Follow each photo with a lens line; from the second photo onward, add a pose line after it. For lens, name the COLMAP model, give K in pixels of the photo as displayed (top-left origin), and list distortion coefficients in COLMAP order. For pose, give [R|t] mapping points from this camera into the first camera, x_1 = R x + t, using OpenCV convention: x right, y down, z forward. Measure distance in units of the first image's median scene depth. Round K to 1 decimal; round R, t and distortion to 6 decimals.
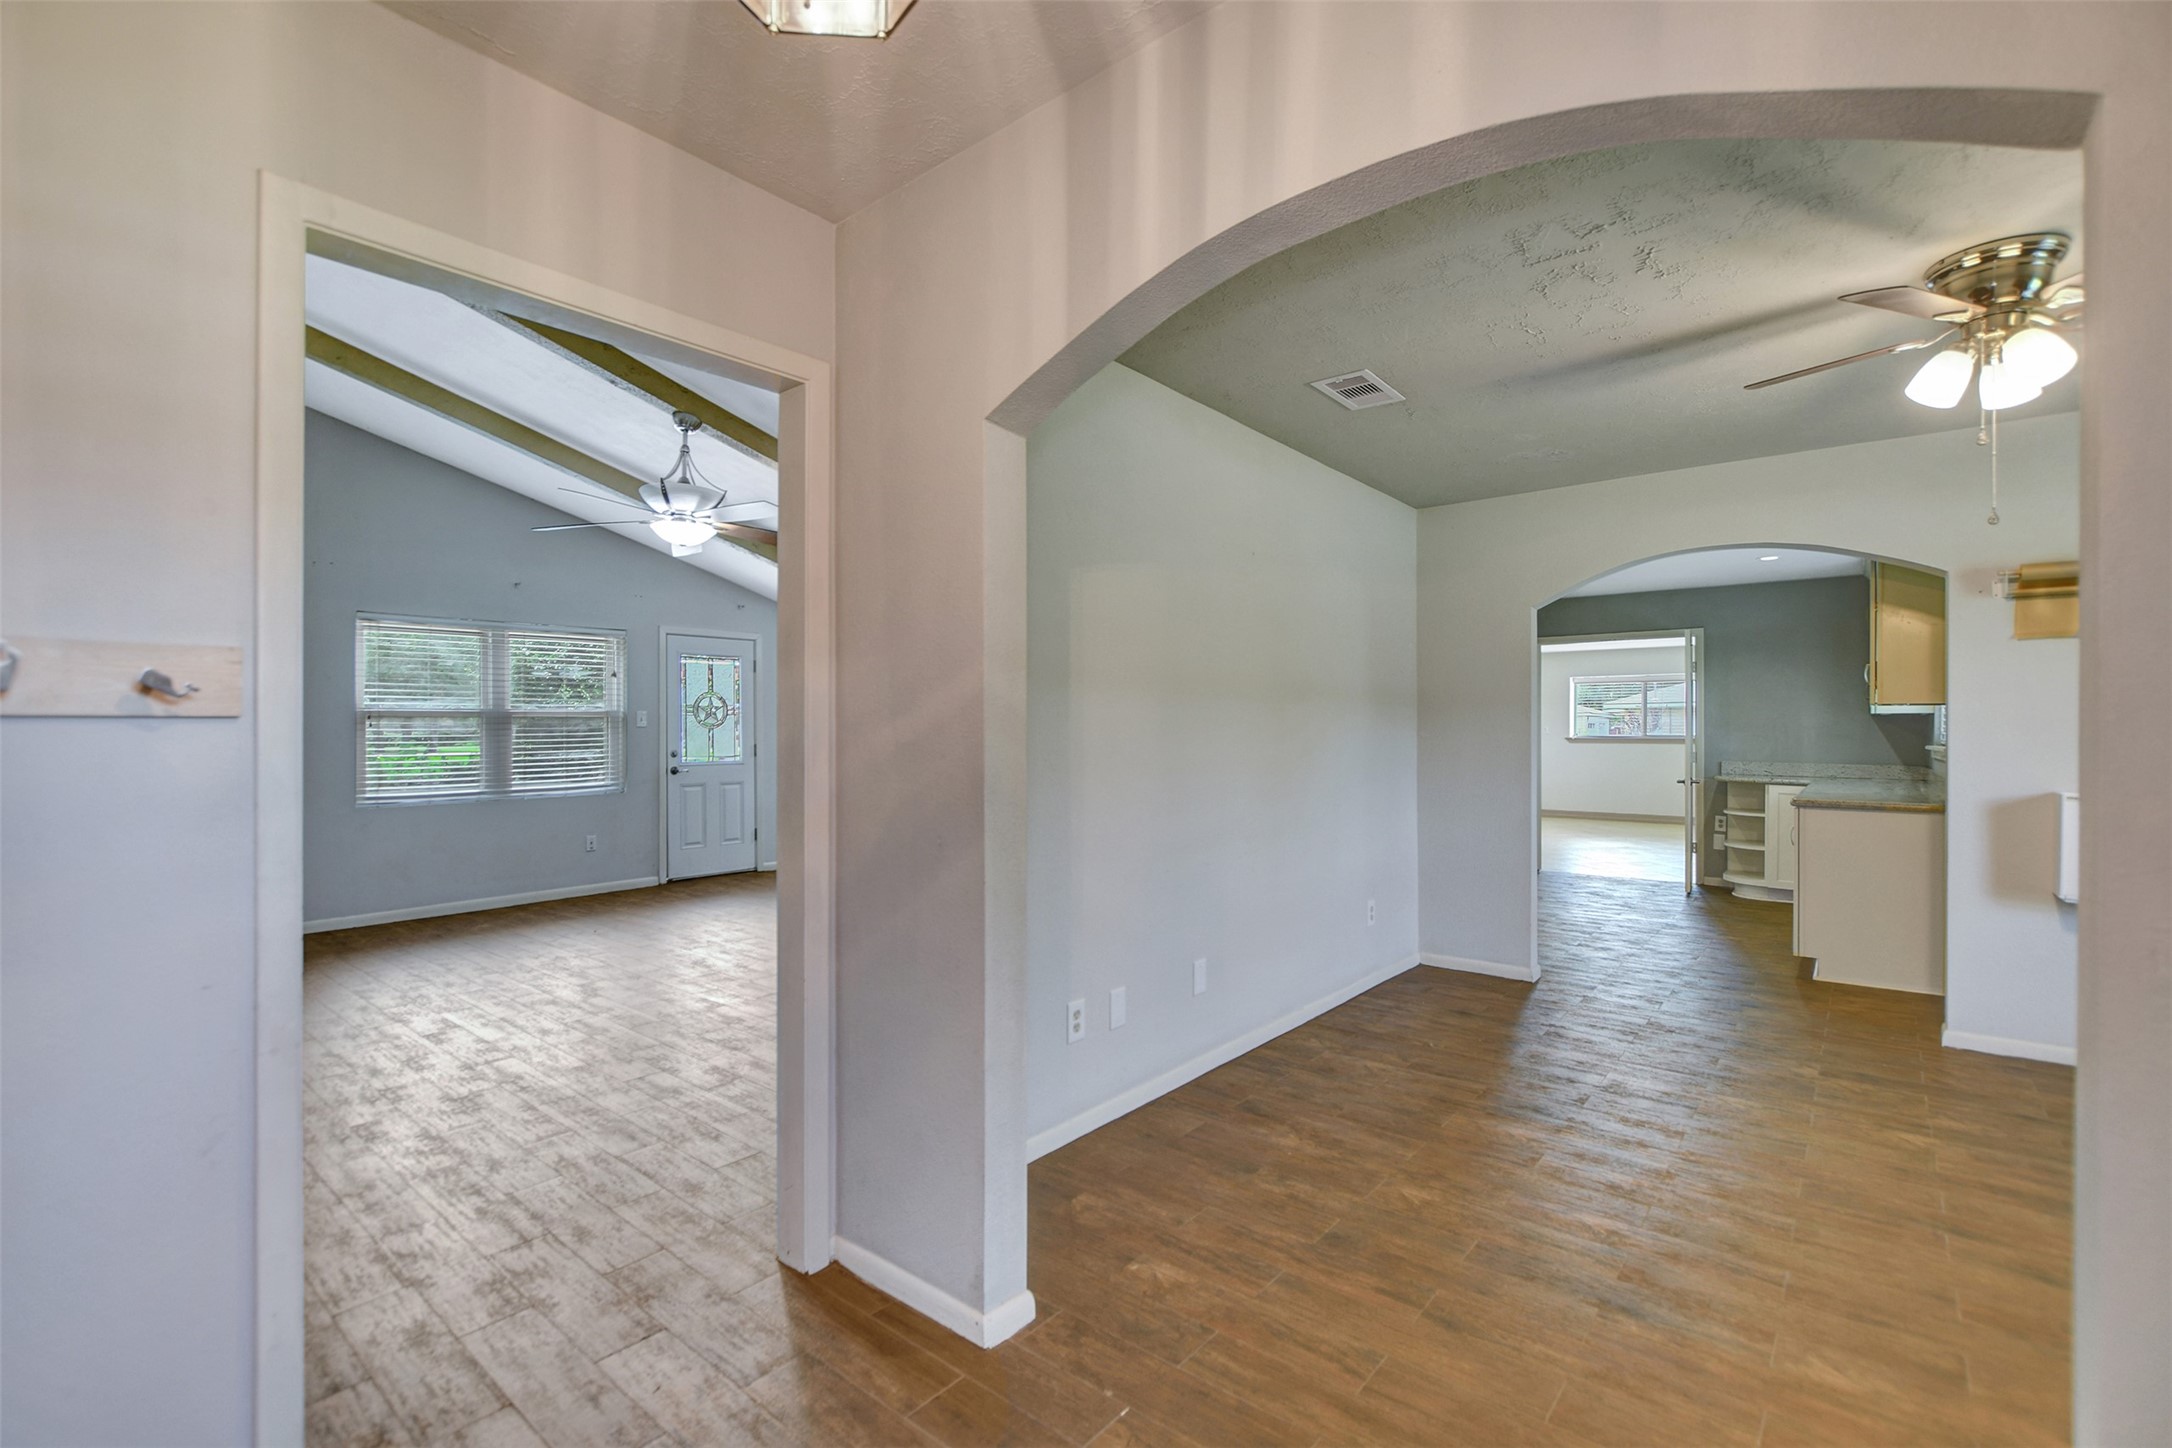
lens RADIAL K [[968.4, 0, 1086.0], [0, 968.4, 724.0], [0, 0, 1]] dist [-0.013204, -0.000245]
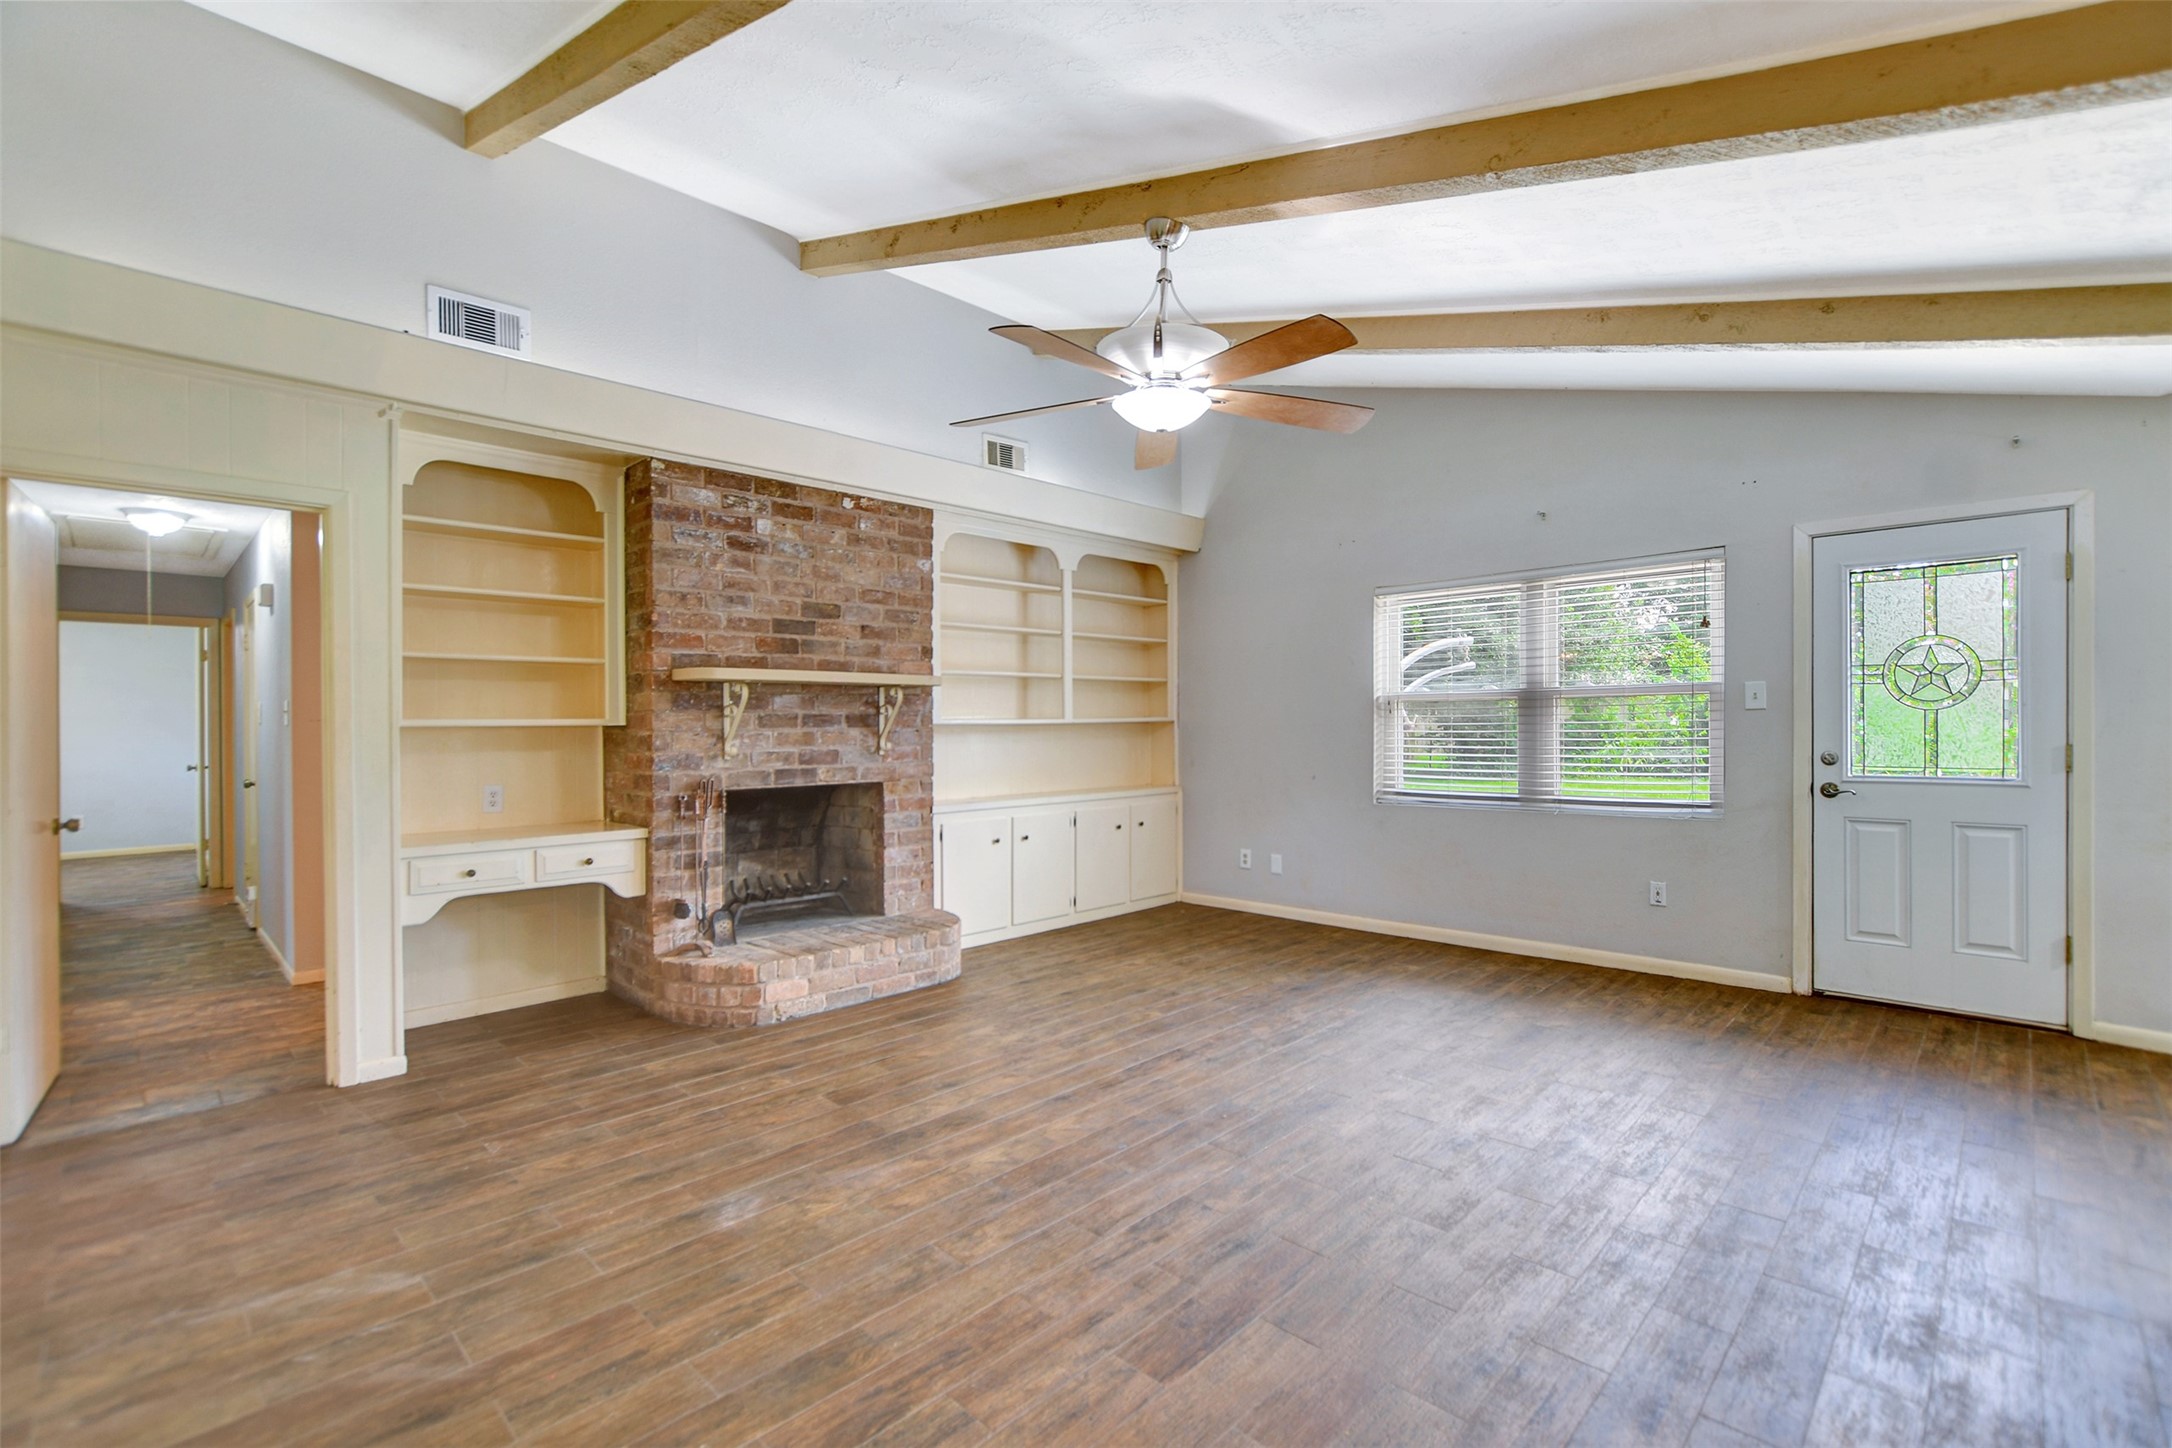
lens RADIAL K [[962.4, 0, 1083.0], [0, 962.4, 726.4], [0, 0, 1]] dist [-0.006078, 0.000269]
pose [[-0.085458, 0.011928, -0.996270, 0.216954], [0.017254, 0.999796, 0.010490, 0.000947], [0.996192, -0.016293, -0.085646, 1.004820]]
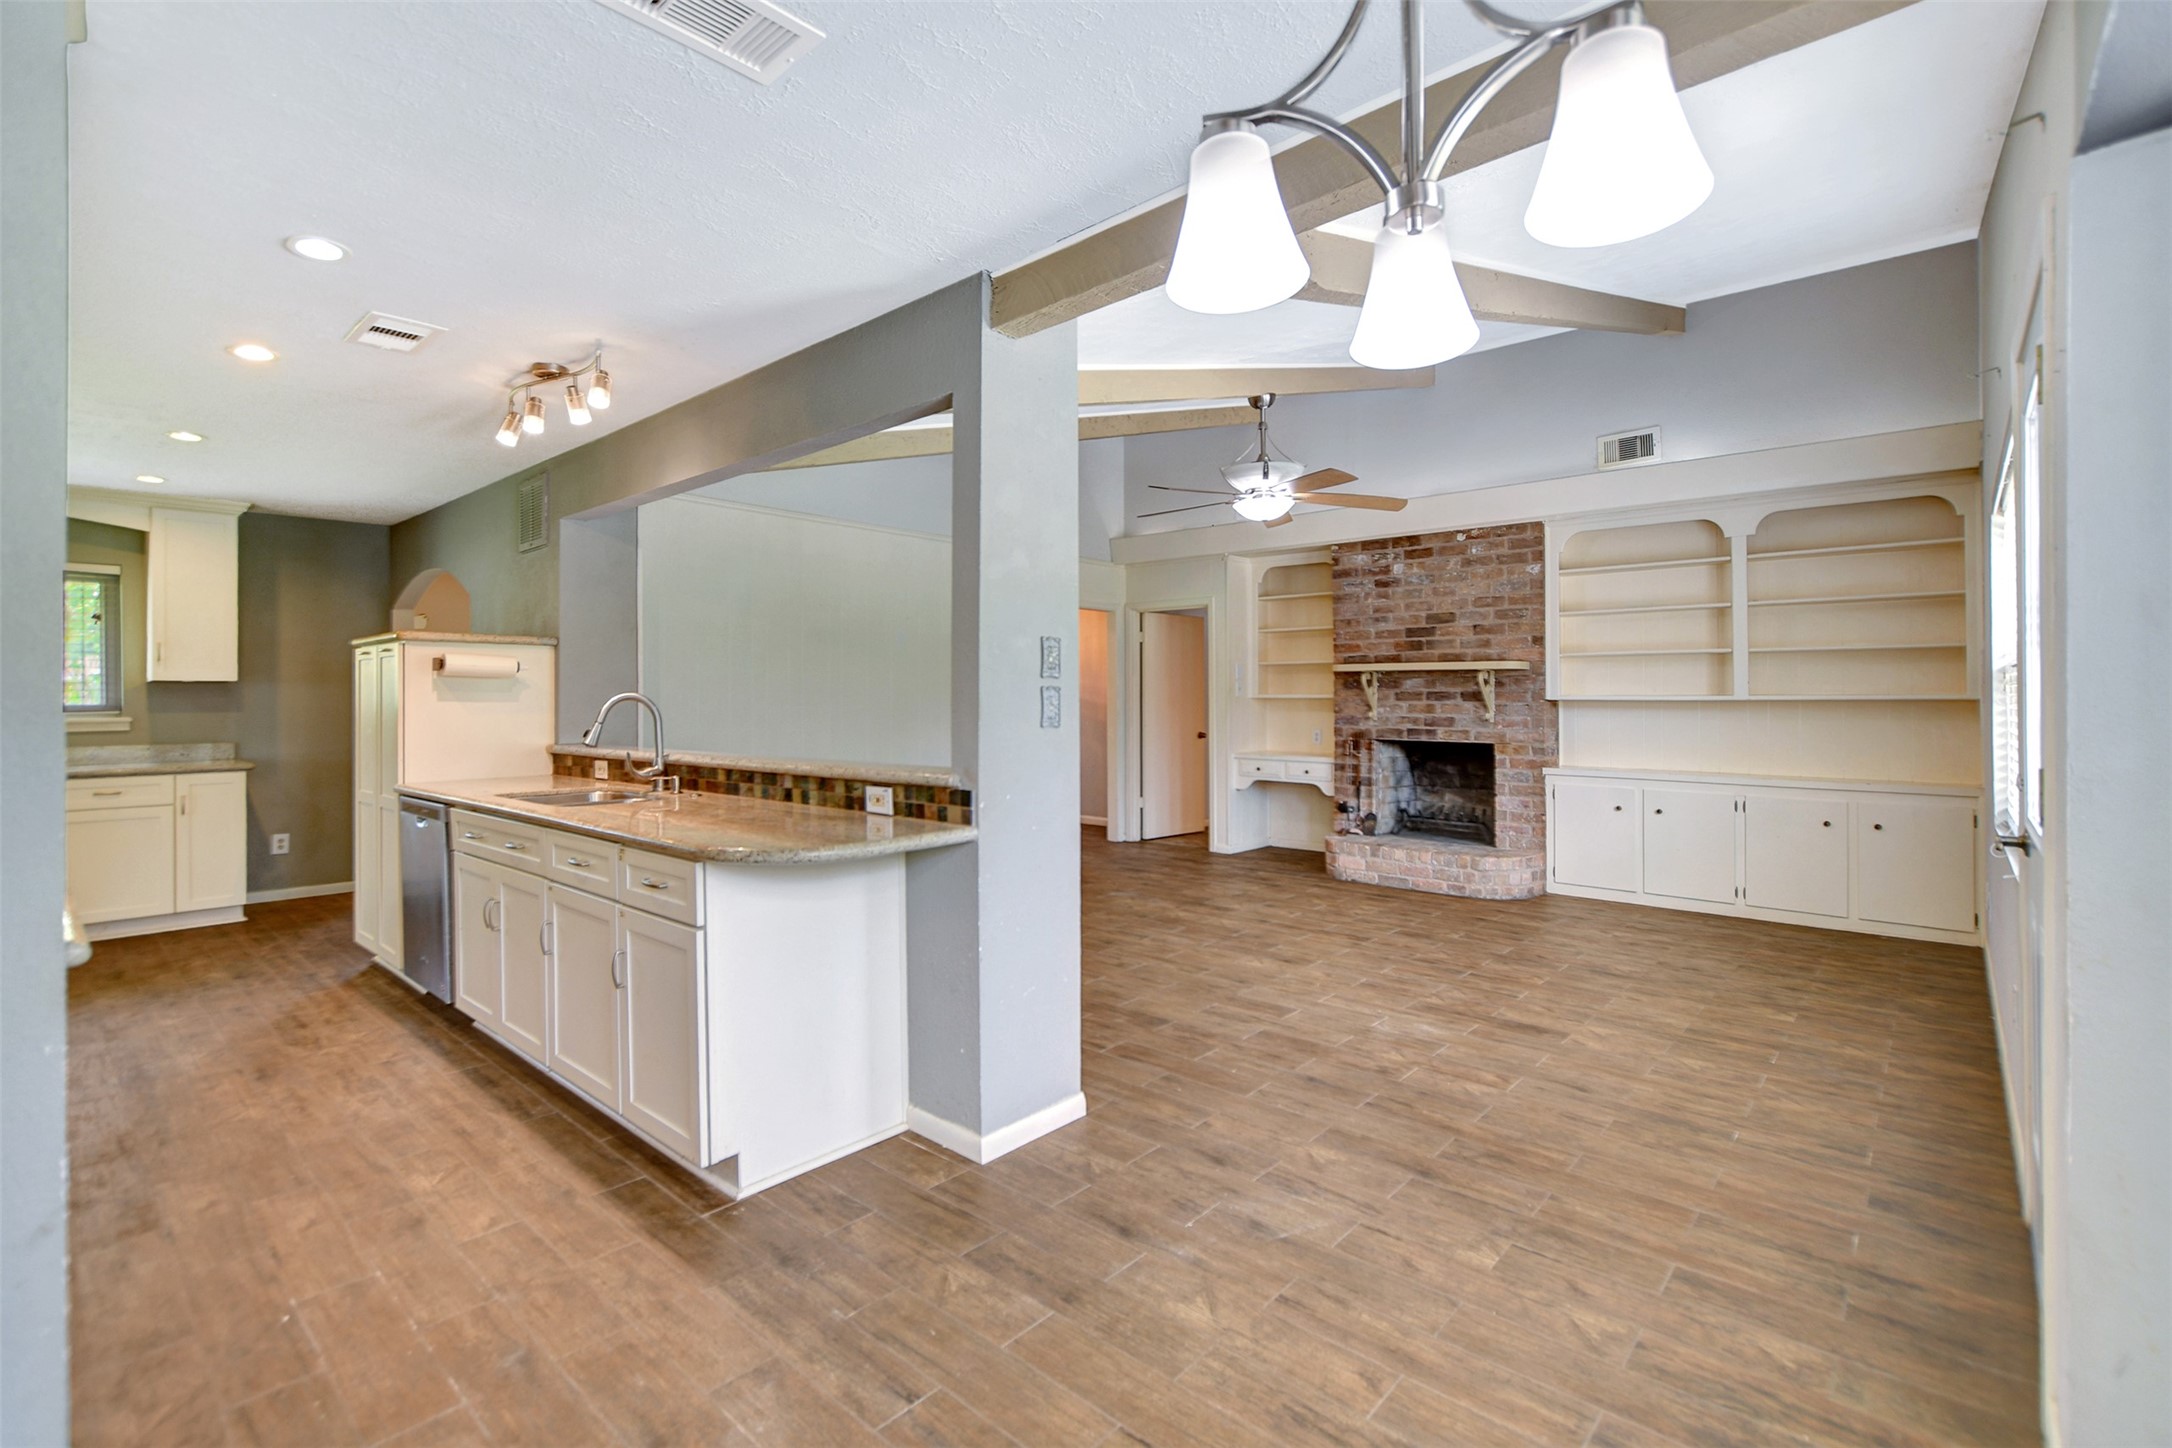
lens RADIAL K [[977.8, 0, 1087.7], [0, 977.8, 694.9], [0, 0, 1]] dist [-0.007969, -0.000037]
pose [[-0.999469, 0.006537, 0.031915, -0.261849], [0.006177, 0.999916, -0.011364, 0.011647], [-0.031987, -0.011161, -0.999426, 2.052277]]
